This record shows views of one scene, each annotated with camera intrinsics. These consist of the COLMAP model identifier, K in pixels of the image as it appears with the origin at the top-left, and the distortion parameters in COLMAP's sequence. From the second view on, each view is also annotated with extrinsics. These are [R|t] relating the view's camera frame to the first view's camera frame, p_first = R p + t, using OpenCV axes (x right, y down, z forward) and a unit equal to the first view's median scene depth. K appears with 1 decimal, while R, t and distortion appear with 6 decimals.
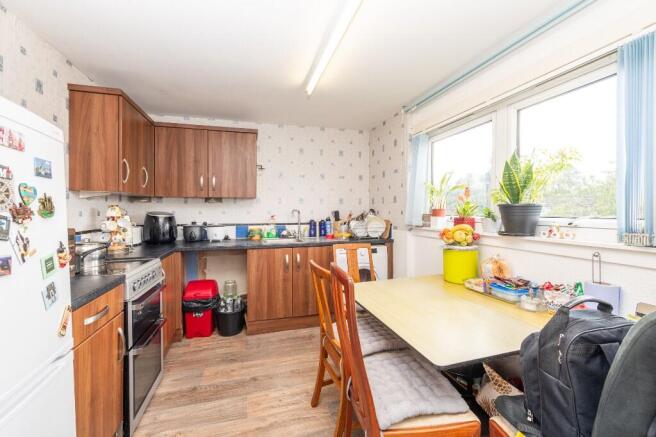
lens RADIAL K [[260.0, 0, 316.2], [0, 260.0, 210.5], [0, 0, 1]] dist [0.013947, -0.003958]
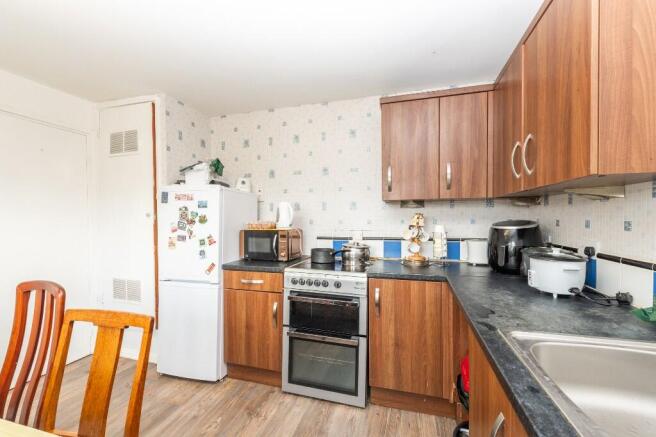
lens RADIAL K [[266.3, 0, 332.9], [0, 266.3, 221.0], [0, 0, 1]] dist [0.012189, -0.001994]
pose [[-0.491557, 0.016871, -0.870682, 0.181217], [0.007852, 0.999858, 0.014942, -0.008167], [0.870810, 0.000508, -0.491620, 1.015180]]
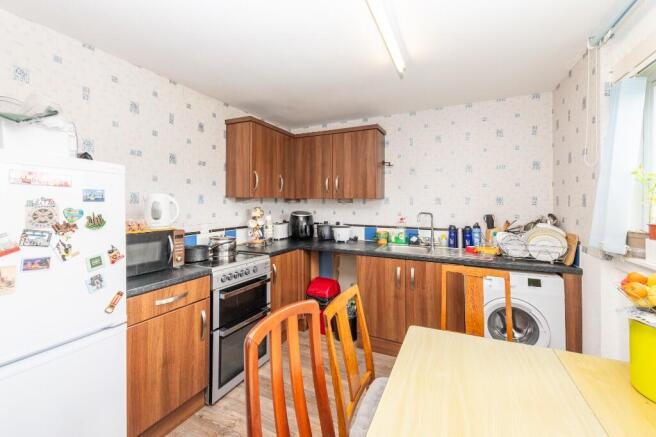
lens RADIAL K [[266.3, 0, 337.2], [0, 266.3, 199.9], [0, 0, 1]] dist [0.012189, -0.001994]
pose [[0.773154, -0.000603, -0.634218, 0.286232], [-0.006477, 0.999940, -0.008846, -0.039243], [0.634185, 0.010947, 0.773104, 0.210800]]
